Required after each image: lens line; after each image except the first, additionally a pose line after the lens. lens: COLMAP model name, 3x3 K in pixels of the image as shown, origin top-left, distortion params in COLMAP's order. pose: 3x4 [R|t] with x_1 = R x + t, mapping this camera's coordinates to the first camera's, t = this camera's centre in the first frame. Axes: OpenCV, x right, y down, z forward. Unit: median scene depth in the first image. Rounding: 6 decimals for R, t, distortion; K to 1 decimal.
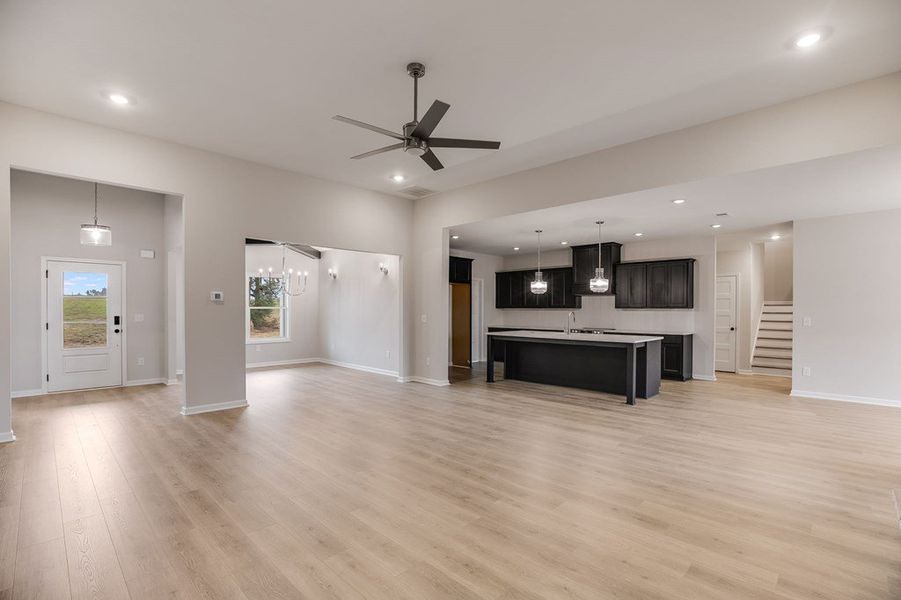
lens RADIAL K [[431.2, 0, 455.3], [0, 431.2, 308.6], [0, 0, 1]] dist [-0.002235, -0.000017]
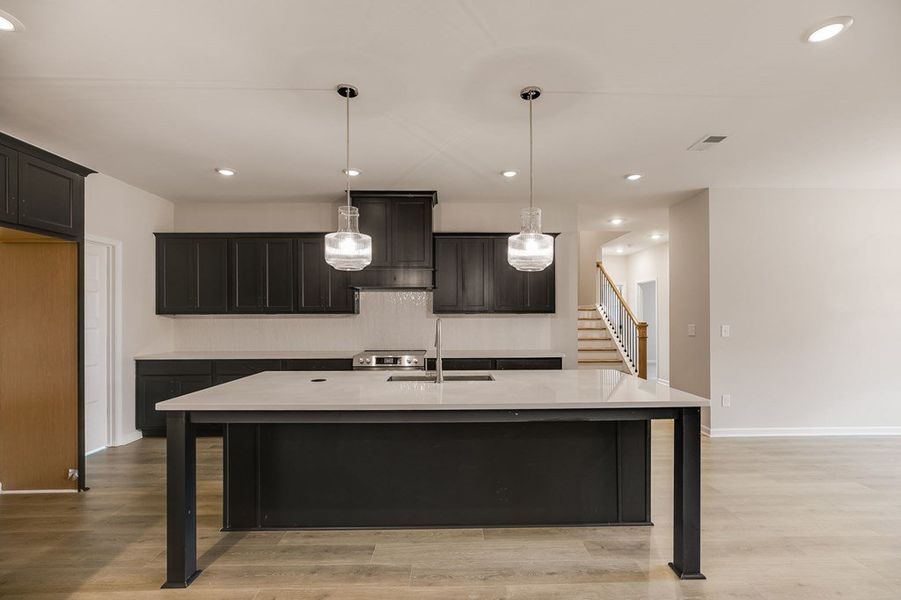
lens RADIAL K [[395.9, 0, 450.8], [0, 395.9, 316.2], [0, 0, 1]] dist [-0.002758, -0.000230]
pose [[0.698982, -0.004828, 0.715123, 0.019613], [0.003433, 0.999988, 0.003395, 0.001405], [-0.715131, 0.000082, 0.698990, 0.645689]]
